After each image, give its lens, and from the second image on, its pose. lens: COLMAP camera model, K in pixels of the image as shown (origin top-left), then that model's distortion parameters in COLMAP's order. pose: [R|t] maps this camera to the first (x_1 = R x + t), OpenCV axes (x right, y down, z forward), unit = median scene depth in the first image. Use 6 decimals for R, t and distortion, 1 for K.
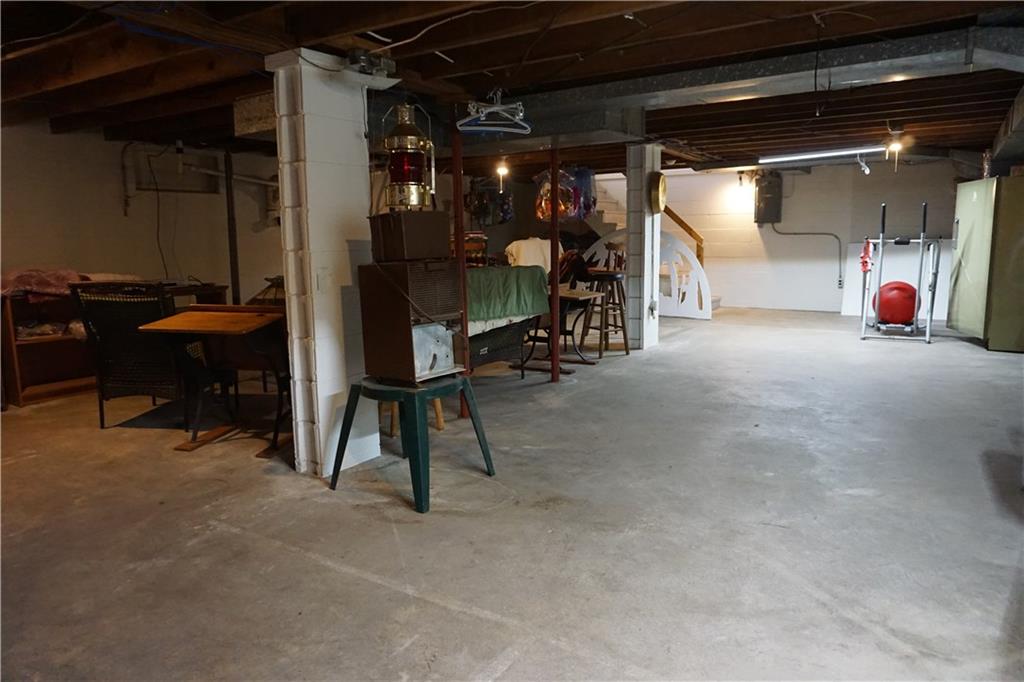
lens RADIAL K [[680.4, 0, 517.4], [0, 680.4, 341.6], [0, 0, 1]] dist [-0.046325, 0.022843]
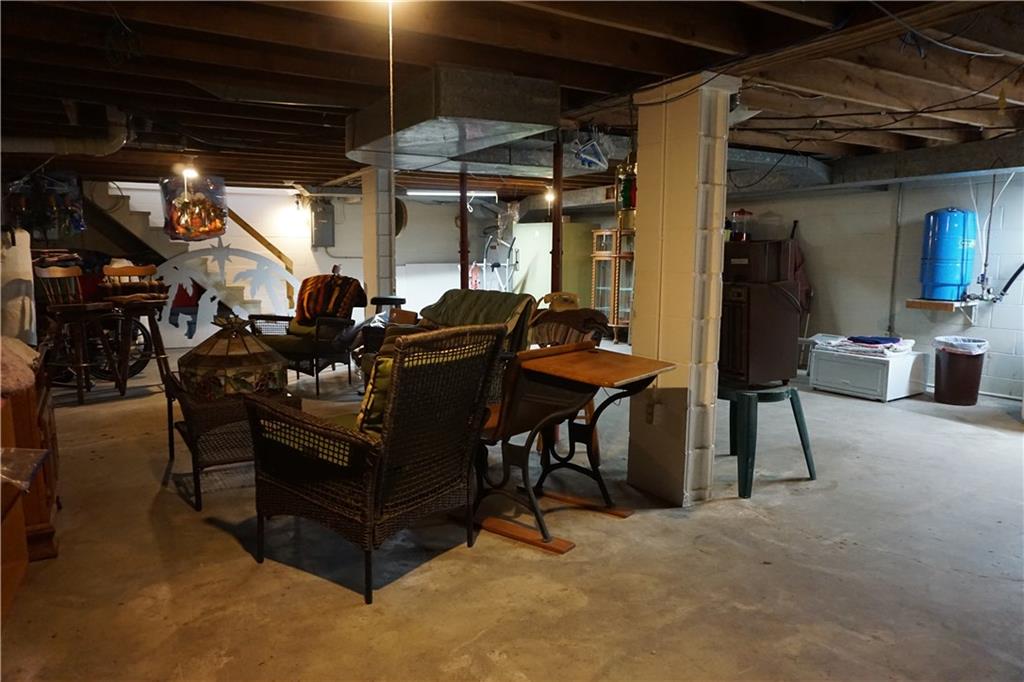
lens RADIAL K [[680.4, 0, 513.0], [0, 680.4, 343.2], [0, 0, 1]] dist [-0.046325, 0.022843]
pose [[0.443887, -0.096391, 0.890883, -1.201161], [0.125885, 0.991046, 0.044506, -0.100447], [-0.887196, 0.092393, 0.452047, 0.739020]]
